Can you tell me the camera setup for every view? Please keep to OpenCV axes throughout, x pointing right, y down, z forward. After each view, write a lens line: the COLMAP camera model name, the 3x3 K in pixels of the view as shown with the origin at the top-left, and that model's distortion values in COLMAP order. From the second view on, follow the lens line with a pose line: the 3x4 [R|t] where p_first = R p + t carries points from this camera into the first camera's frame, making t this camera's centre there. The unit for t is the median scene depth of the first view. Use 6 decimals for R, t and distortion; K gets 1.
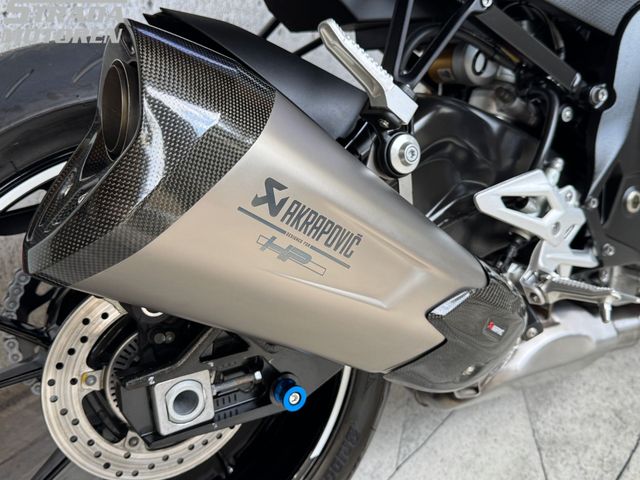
lens RADIAL K [[641.0, 0, 322.0], [0, 641.0, 250.5], [0, 0, 1]] dist [0.229703, -0.557761]
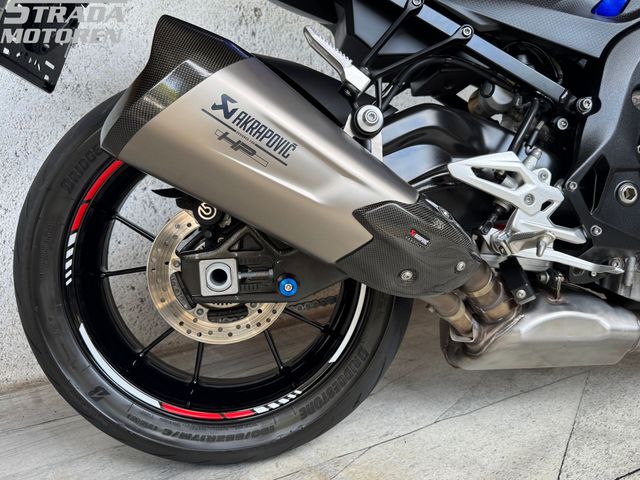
lens RADIAL K [[482.8, 0, 320.0], [0, 482.8, 240.0], [0, 0, 1]] dist [0.107811, -0.174655]
pose [[0.917008, 0.043942, -0.396441, 0.466186], [-0.117219, 0.979713, -0.162547, 0.304566], [0.381255, 0.195528, 0.903556, 0.030647]]
